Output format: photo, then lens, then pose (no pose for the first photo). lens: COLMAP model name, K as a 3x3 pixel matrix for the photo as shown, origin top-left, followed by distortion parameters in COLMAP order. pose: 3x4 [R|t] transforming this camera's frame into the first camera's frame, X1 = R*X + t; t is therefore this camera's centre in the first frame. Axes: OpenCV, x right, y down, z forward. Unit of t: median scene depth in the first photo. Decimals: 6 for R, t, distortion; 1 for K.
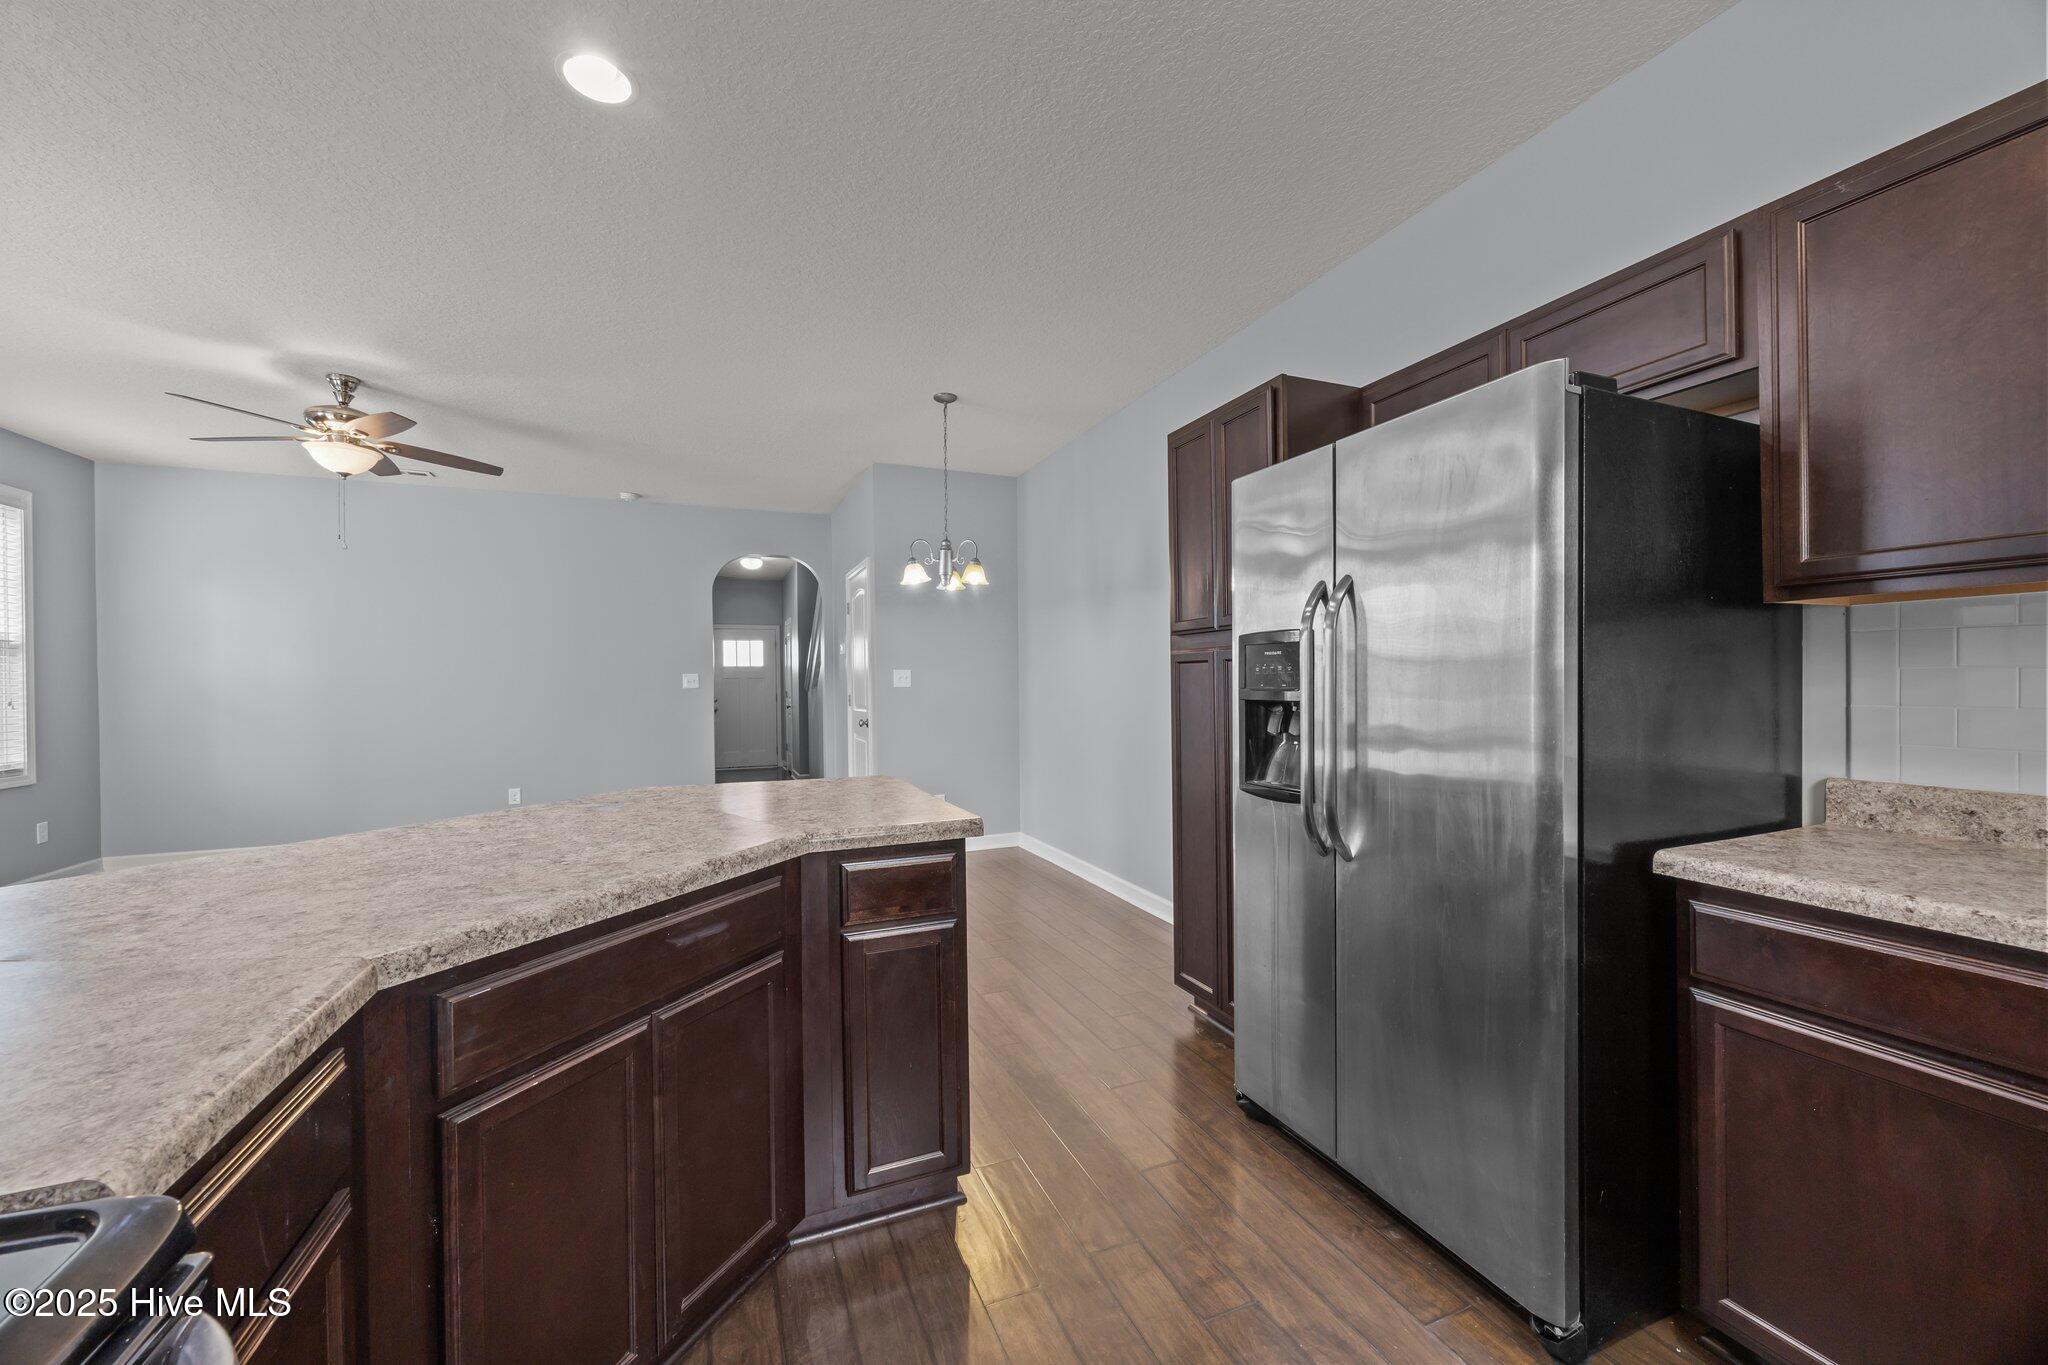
lens RADIAL K [[791.6, 0, 1022.5], [0, 791.6, 673.7], [0, 0, 1]] dist [-0.001422, -0.000085]
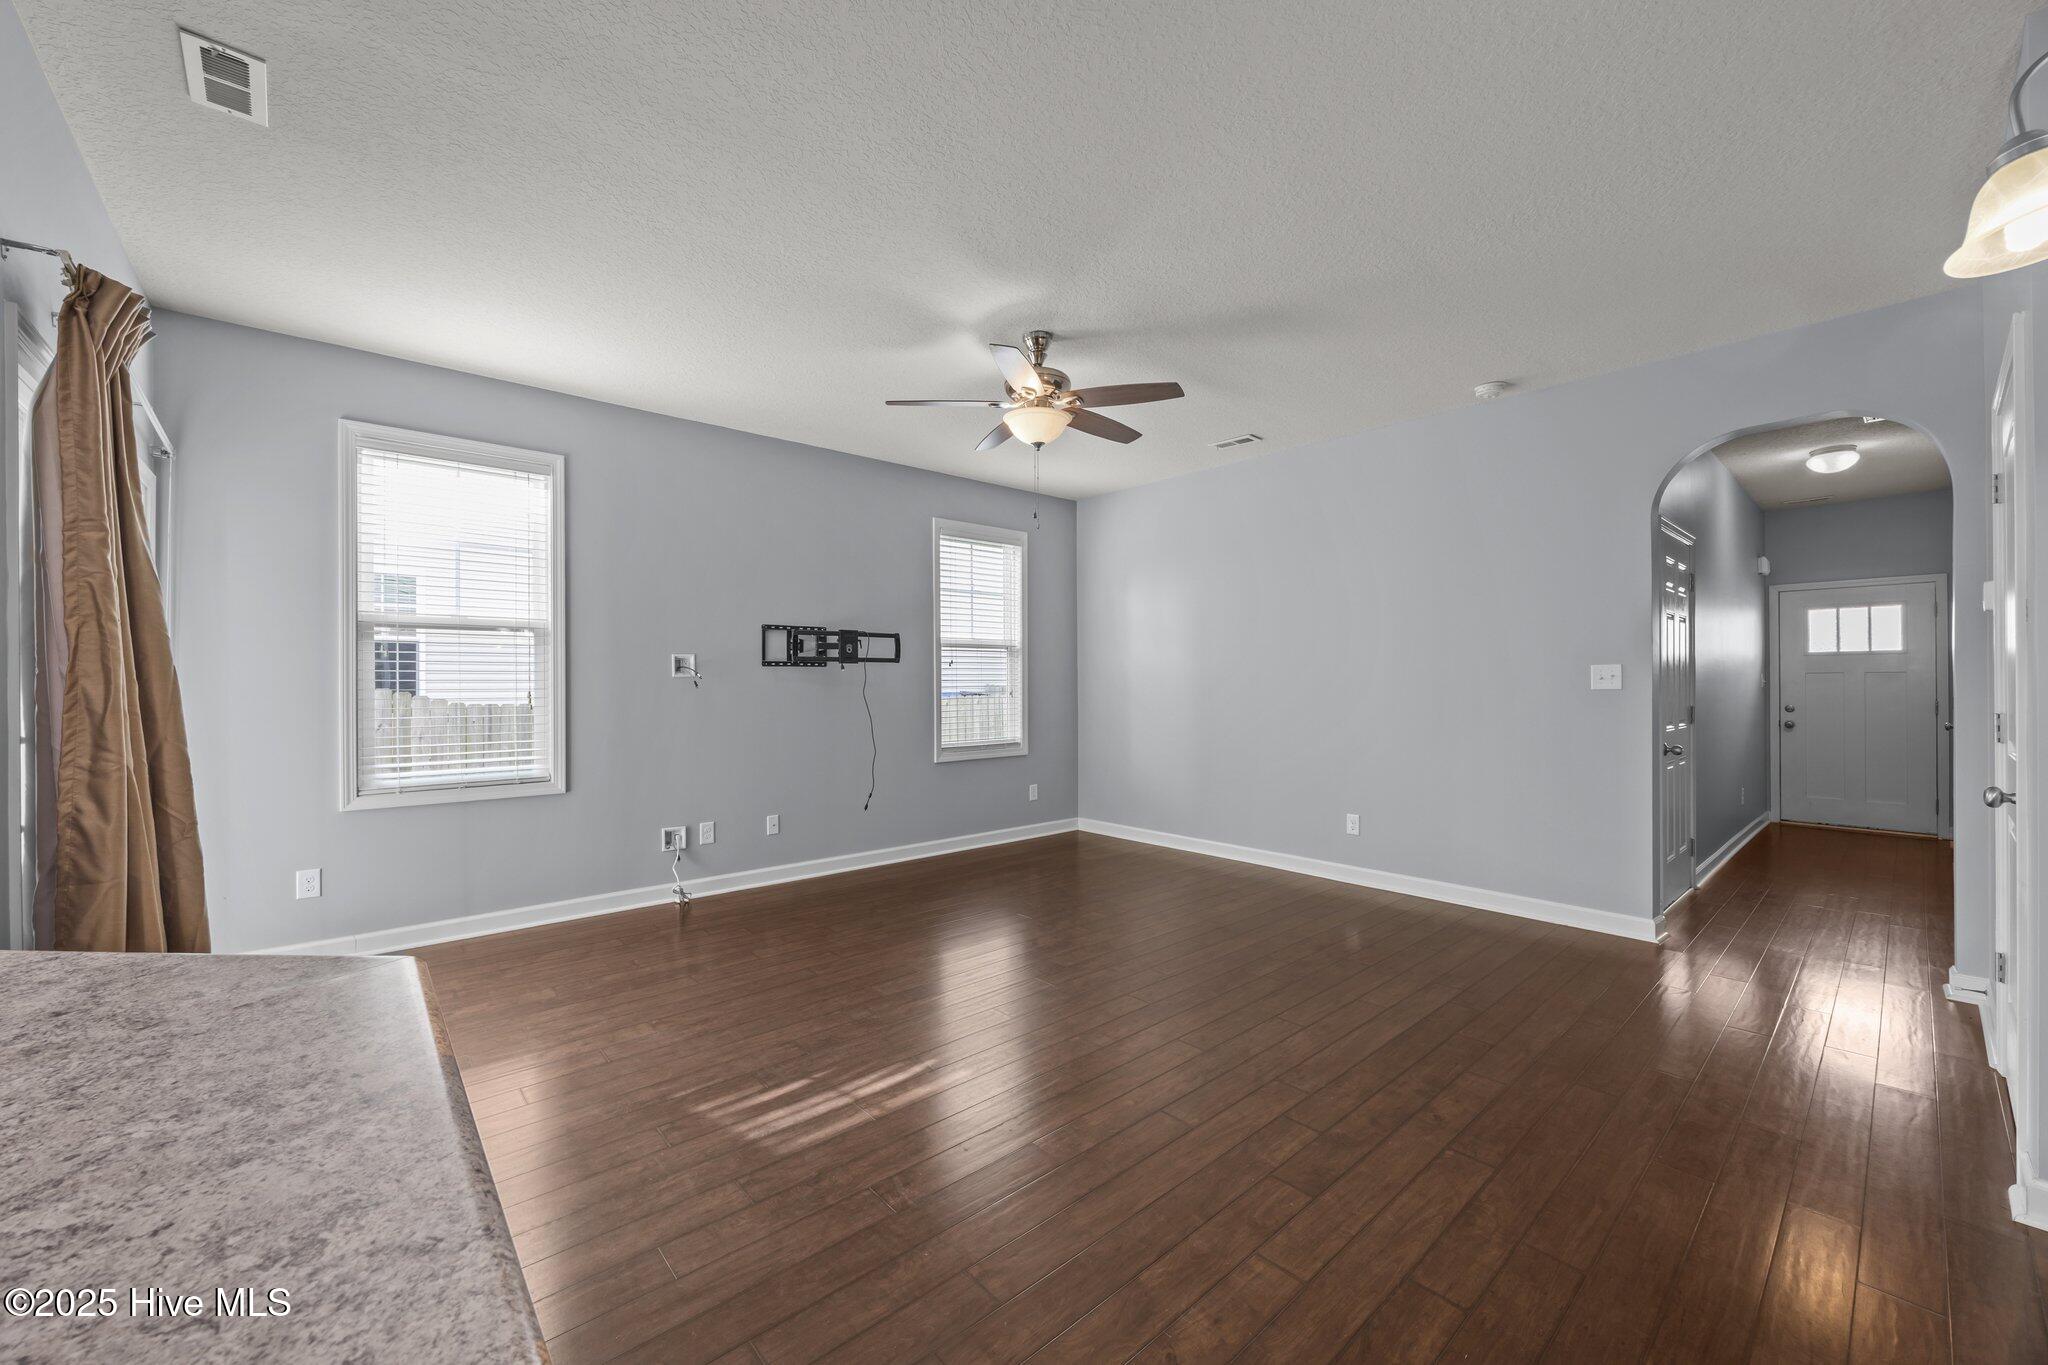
lens RADIAL K [[786.4, 0, 1027.4], [0, 786.4, 689.2], [0, 0, 1]] dist [-0.012085, 0.000010]
pose [[0.314502, 0.015315, -0.949133, -0.010177], [0.007896, 0.999793, 0.018749, 0.005071], [0.949224, -0.013392, 0.314316, 0.490303]]
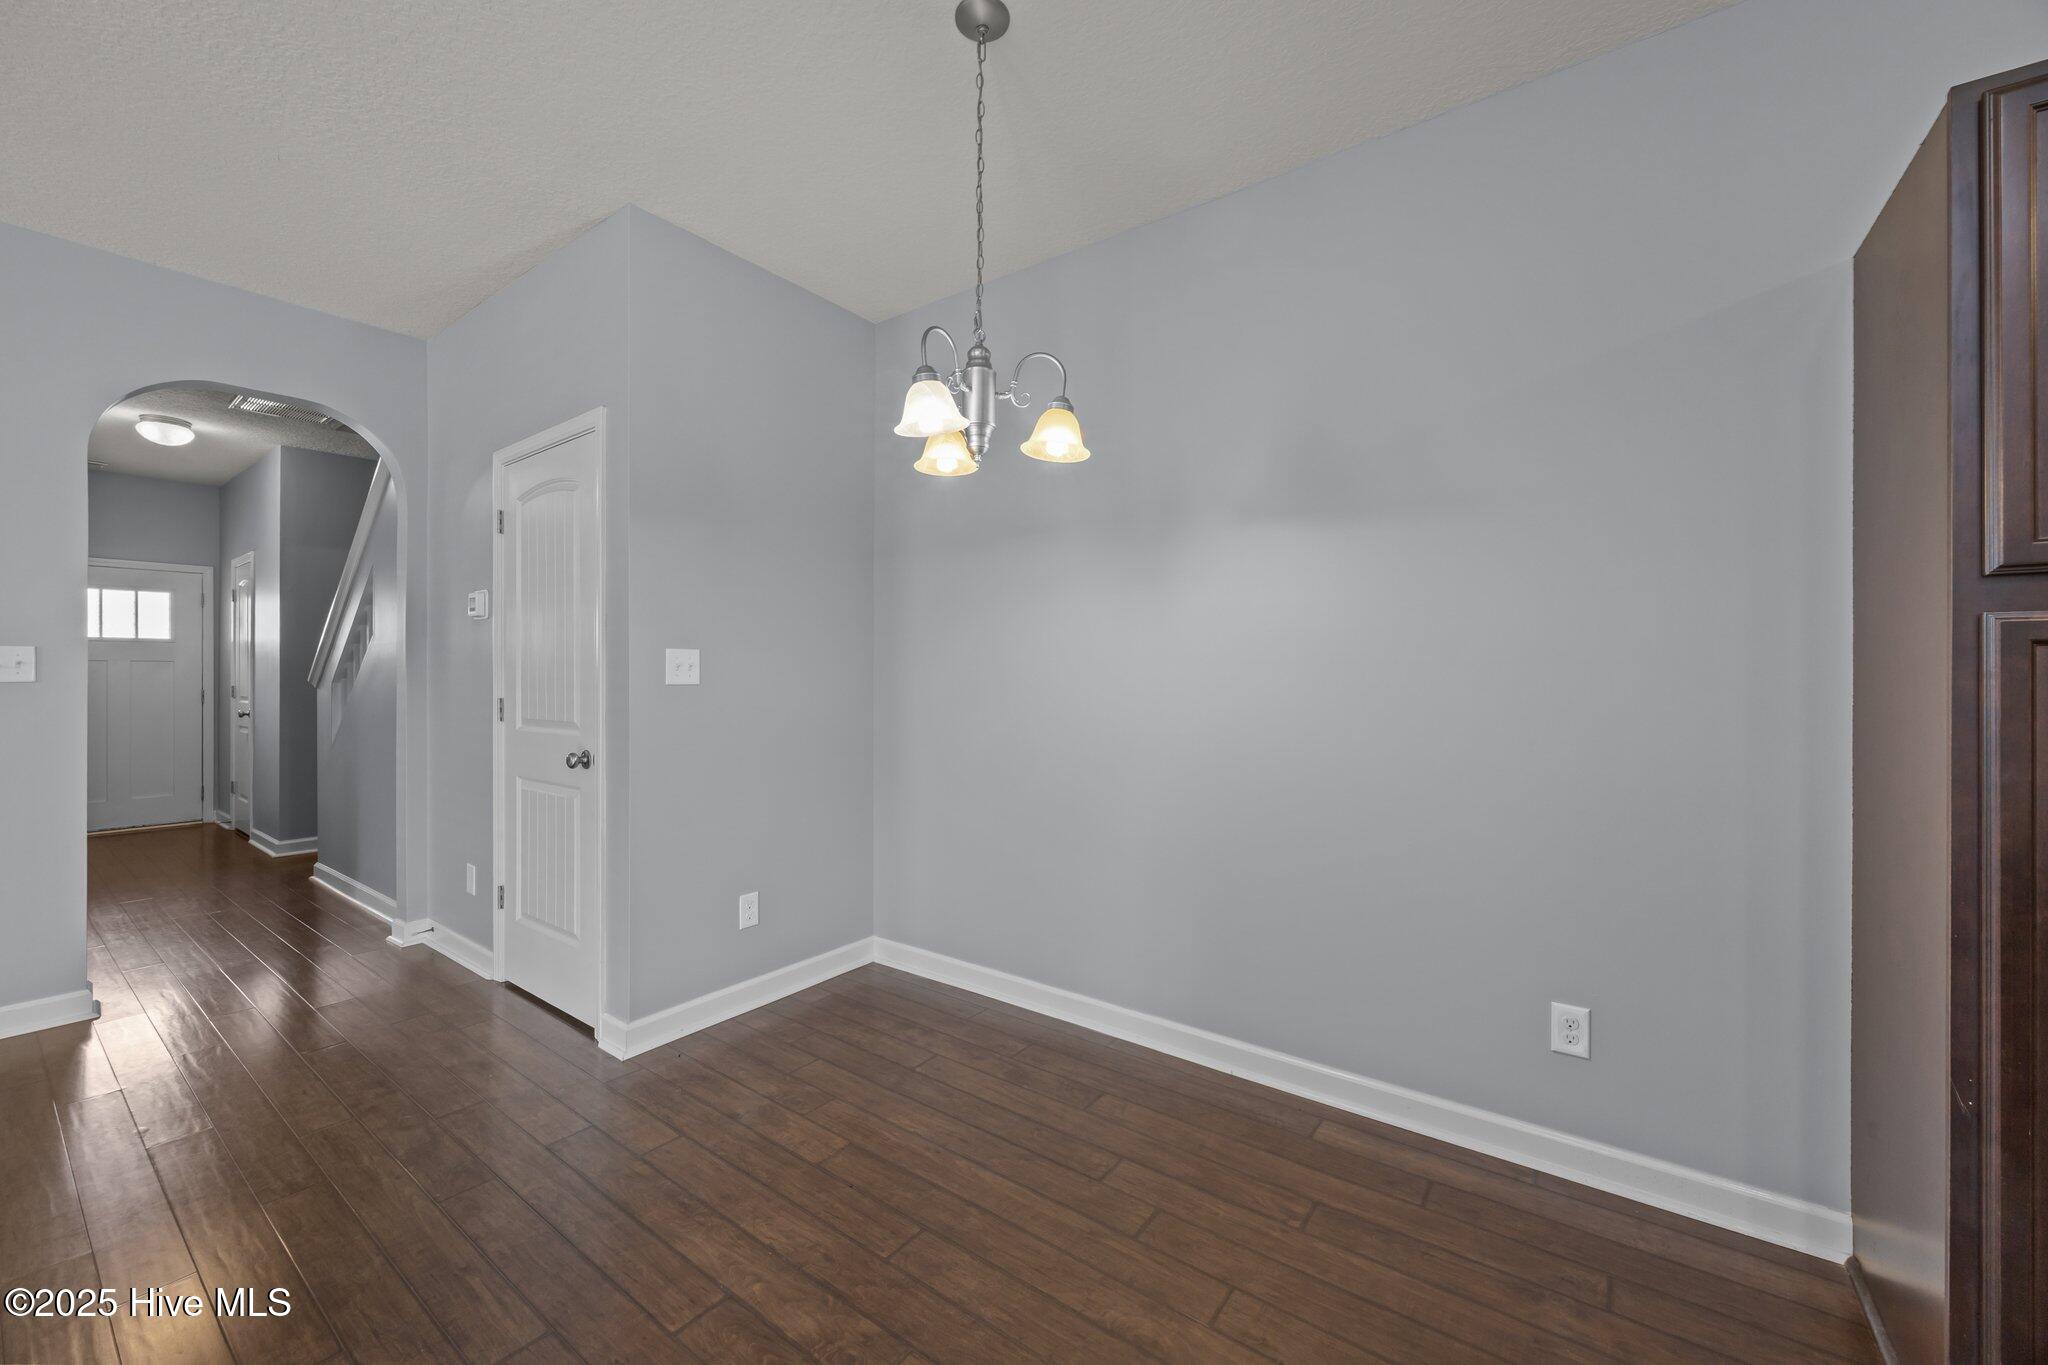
lens RADIAL K [[791.6, 0, 1022.5], [0, 791.6, 673.7], [0, 0, 1]] dist [-0.001422, -0.000085]
pose [[0.852867, 0.011556, 0.522000, -0.221952], [-0.016088, 0.999862, 0.004150, 0.004587], [-0.521880, -0.011938, 0.852935, 0.462275]]
